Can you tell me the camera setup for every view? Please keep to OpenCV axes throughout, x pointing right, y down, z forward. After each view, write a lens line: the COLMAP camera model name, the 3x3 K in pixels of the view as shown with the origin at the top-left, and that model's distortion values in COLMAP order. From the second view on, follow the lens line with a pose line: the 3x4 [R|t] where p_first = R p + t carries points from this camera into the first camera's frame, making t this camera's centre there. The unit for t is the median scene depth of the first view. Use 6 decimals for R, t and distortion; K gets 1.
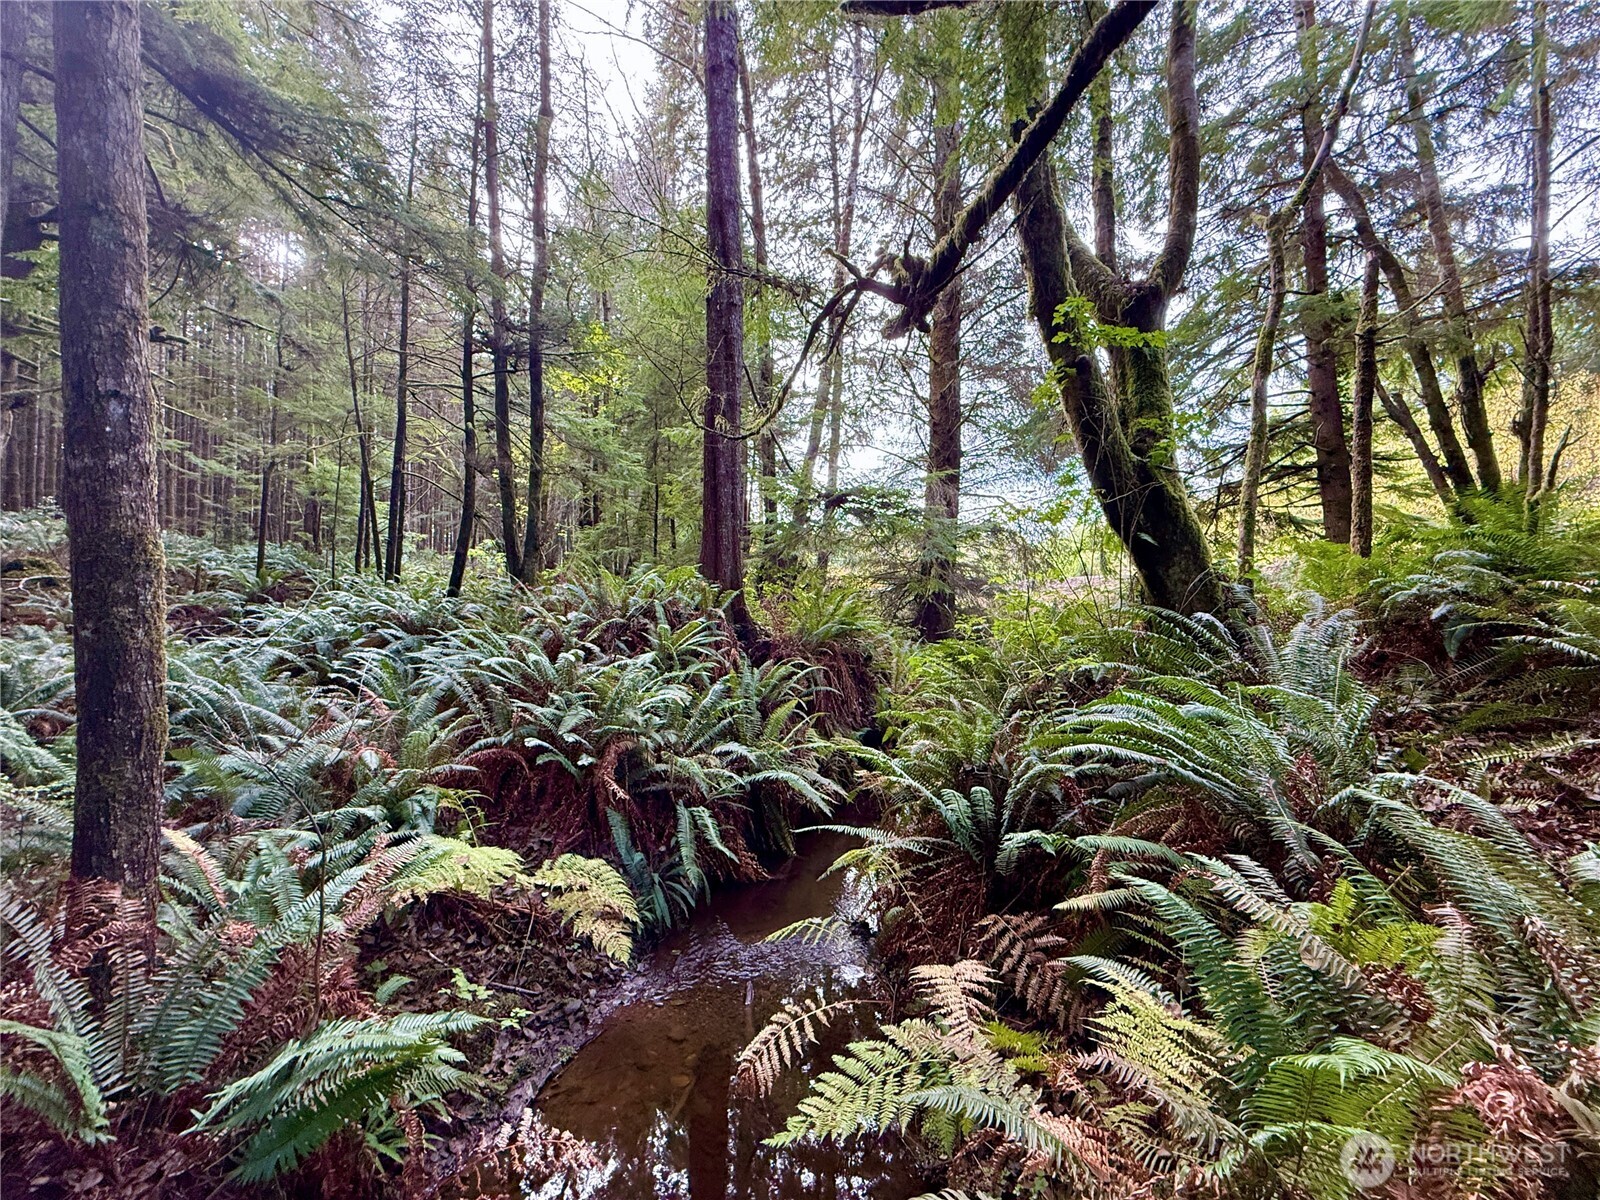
lens RADIAL K [[649.6, 0, 798.3], [0, 649.6, 603.0], [0, 0, 1]] dist [-0.000454, 0.000659]
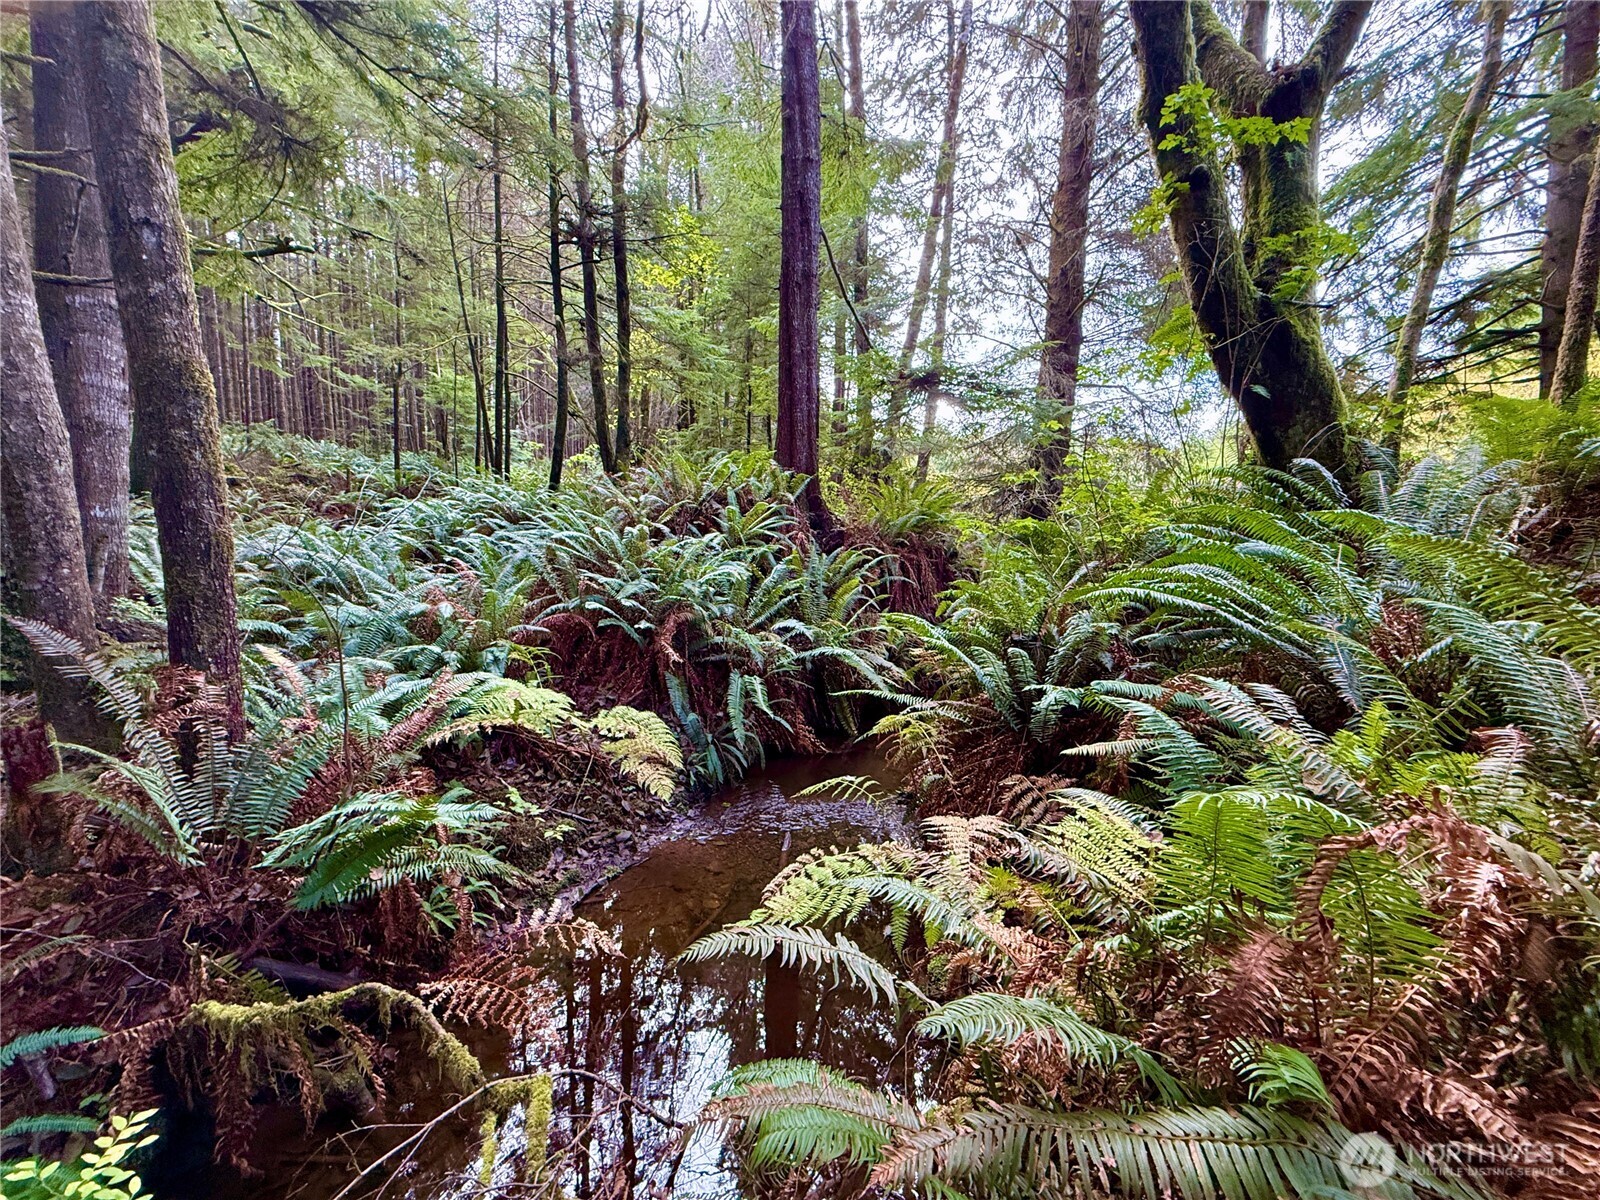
lens RADIAL K [[649.6, 0, 791.1], [0, 649.6, 604.0], [0, 0, 1]] dist [-0.000454, 0.000659]
pose [[0.985668, 0.026662, -0.166575, 0.052545], [-0.003652, 0.990572, 0.136943, 0.043022], [0.168656, -0.134372, 0.976473, 0.017111]]
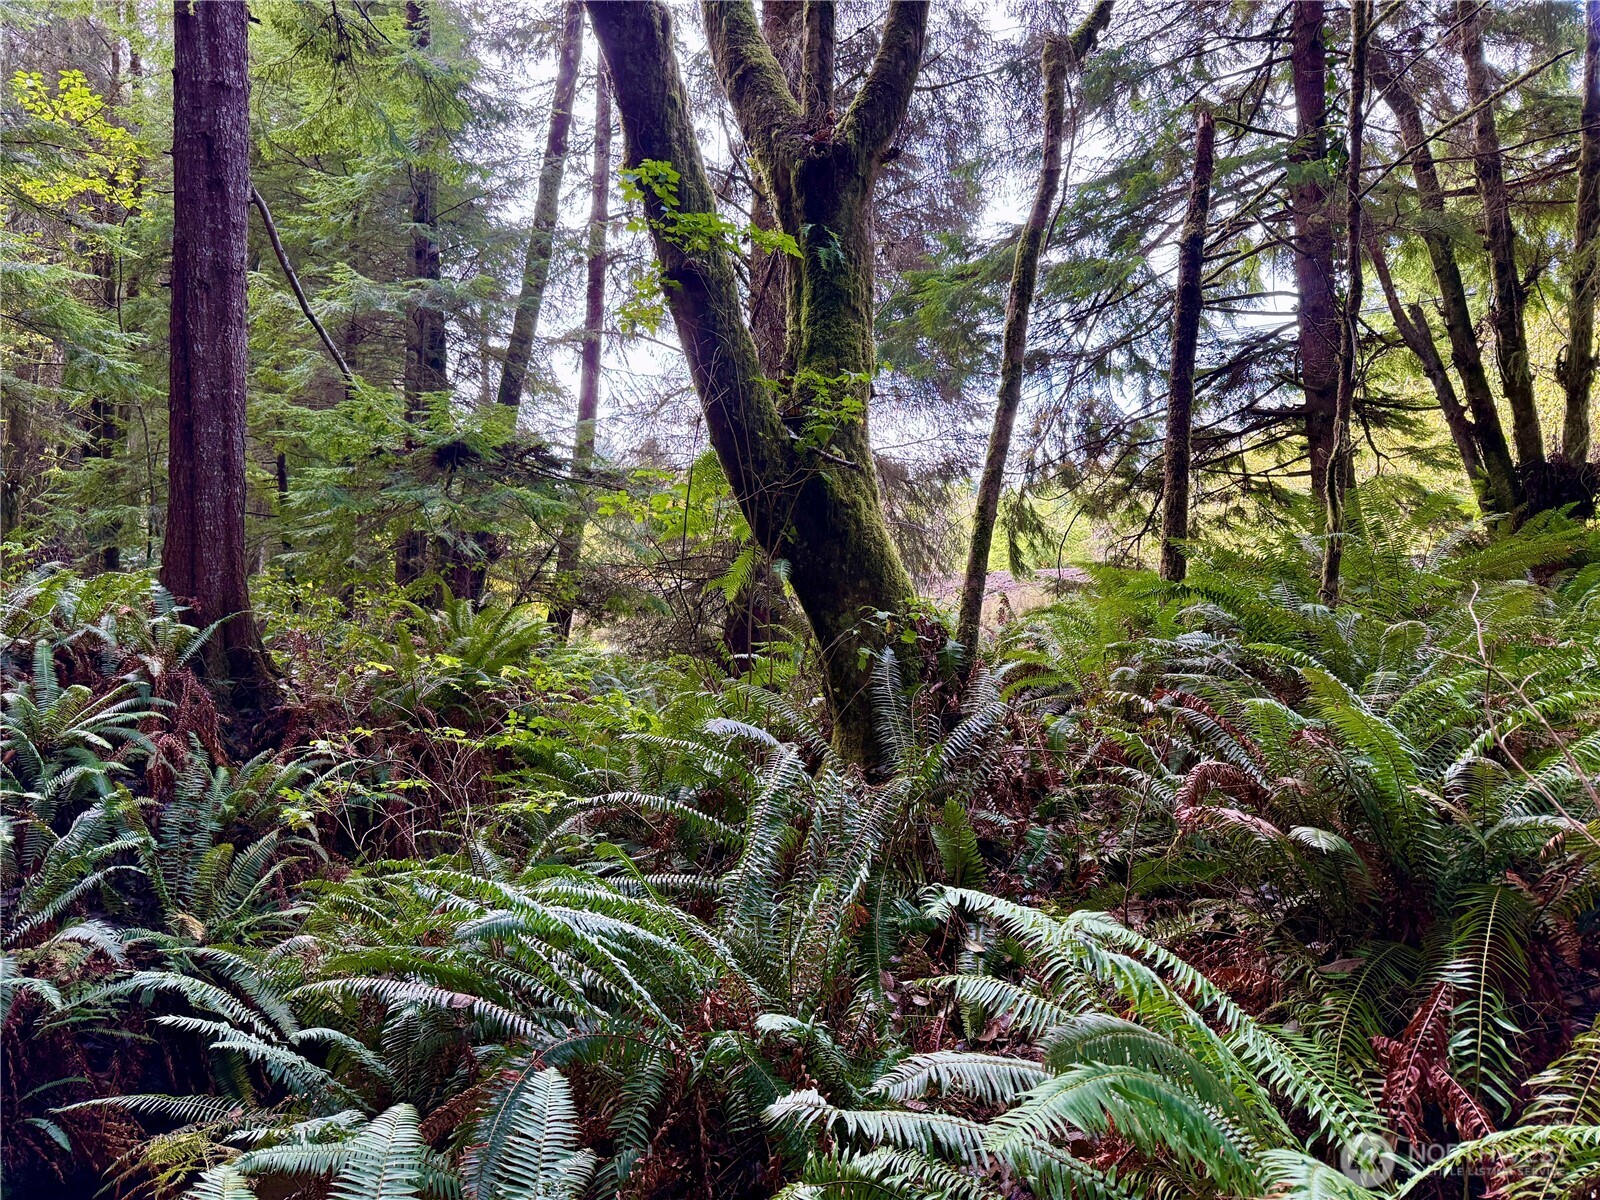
lens RADIAL K [[1149.3, 0, 795.7], [0, 1149.3, 595.3], [0, 0, 1]] dist [0.033403, -0.038050]
pose [[0.984027, 0.014452, 0.177429, 0.239505], [-0.014238, 0.999896, -0.002481, -0.048761], [-0.177447, -0.000085, 0.984130, -0.037063]]
